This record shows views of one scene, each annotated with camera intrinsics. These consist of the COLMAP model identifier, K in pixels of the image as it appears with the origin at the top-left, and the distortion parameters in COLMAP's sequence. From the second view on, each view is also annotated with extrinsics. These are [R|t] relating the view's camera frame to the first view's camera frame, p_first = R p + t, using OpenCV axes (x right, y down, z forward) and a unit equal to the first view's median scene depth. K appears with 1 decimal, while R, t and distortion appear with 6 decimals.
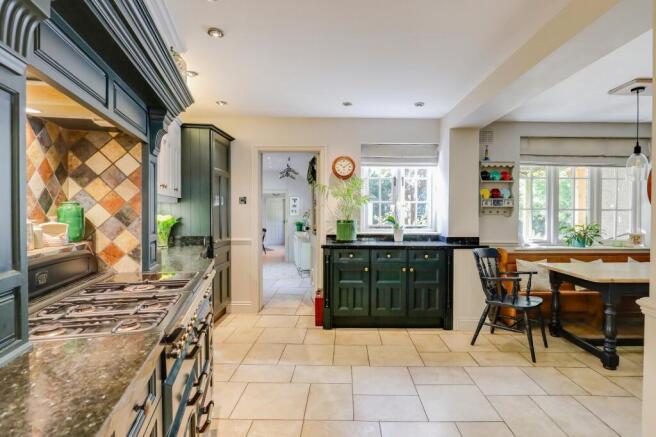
lens RADIAL K [[310.9, 0, 327.0], [0, 310.9, 215.7], [0, 0, 1]] dist [-0.004268, 0.000521]
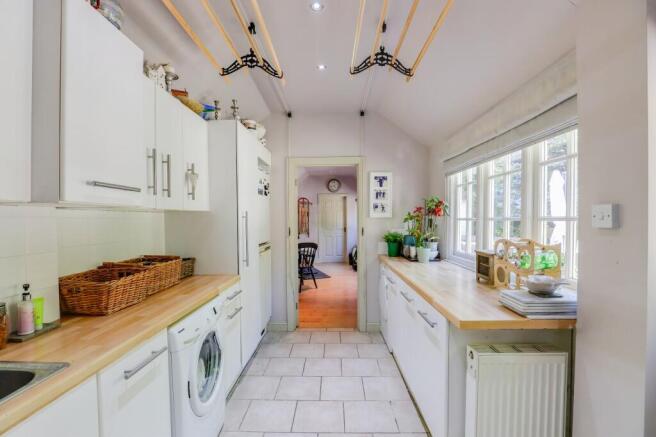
lens RADIAL K [[310.9, 0, 327.3], [0, 310.9, 220.4], [0, 0, 1]] dist [-0.004268, 0.000521]
pose [[0.984475, -0.006095, -0.175417, -0.101783], [0.005106, 0.999968, -0.006088, 0.004831], [0.175449, 0.005098, 0.984475, 0.585440]]
